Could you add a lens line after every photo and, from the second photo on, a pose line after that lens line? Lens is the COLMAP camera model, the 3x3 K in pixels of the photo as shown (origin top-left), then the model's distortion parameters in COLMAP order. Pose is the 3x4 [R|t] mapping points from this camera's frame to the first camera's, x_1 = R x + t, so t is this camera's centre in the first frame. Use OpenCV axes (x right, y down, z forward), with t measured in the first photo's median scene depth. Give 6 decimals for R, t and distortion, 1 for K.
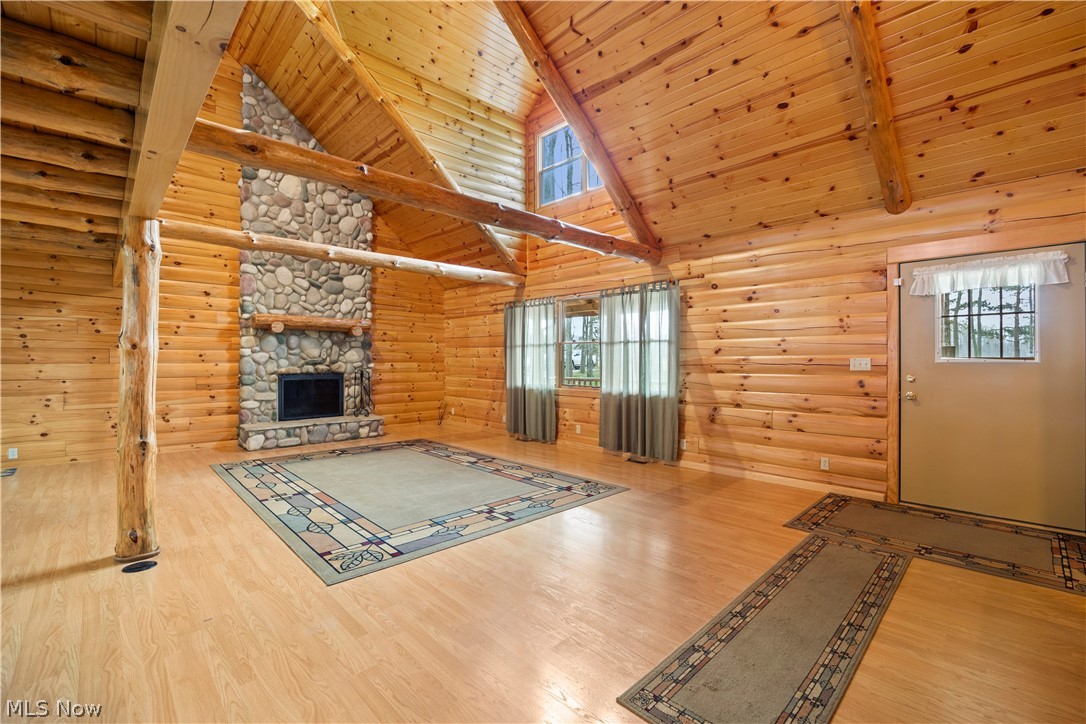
lens RADIAL K [[465.8, 0, 543.0], [0, 465.8, 362.0], [0, 0, 1]] dist [-0.019252, 0.000083]
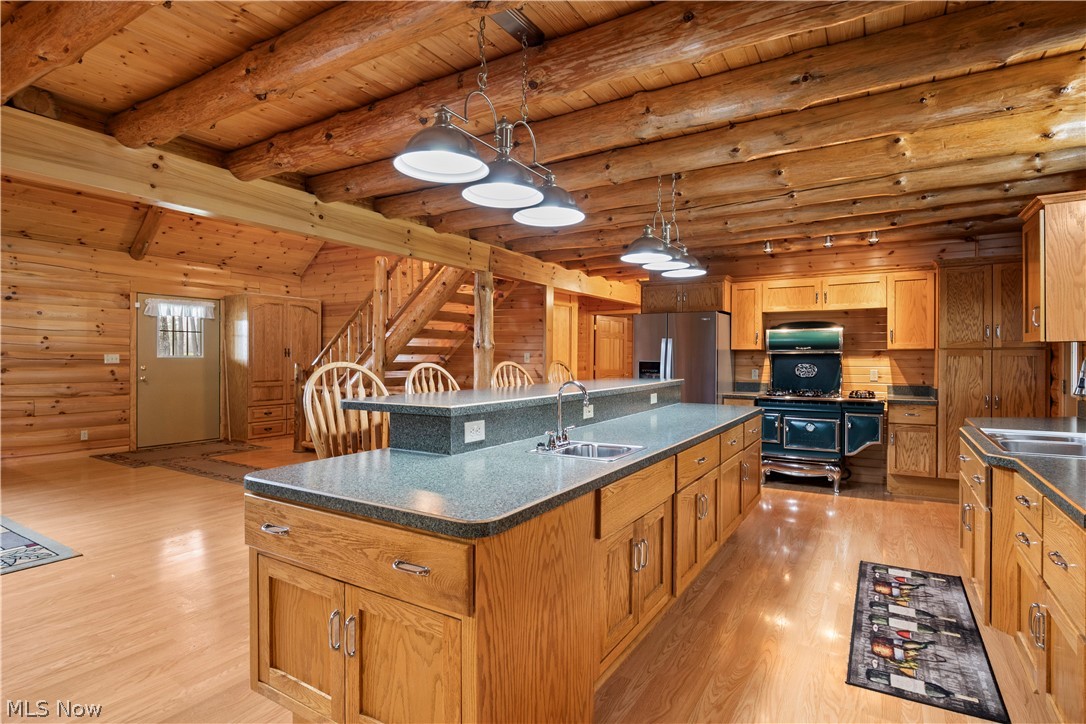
lens RADIAL K [[558.4, 0, 543.0], [0, 558.4, 362.0], [0, 0, 1]] dist [-0.005943, -0.001550]
pose [[-0.251714, -0.009870, 0.967751, -1.279992], [-0.002649, 0.999951, 0.009510, -0.005142], [-0.967798, -0.000170, -0.251728, 0.152100]]
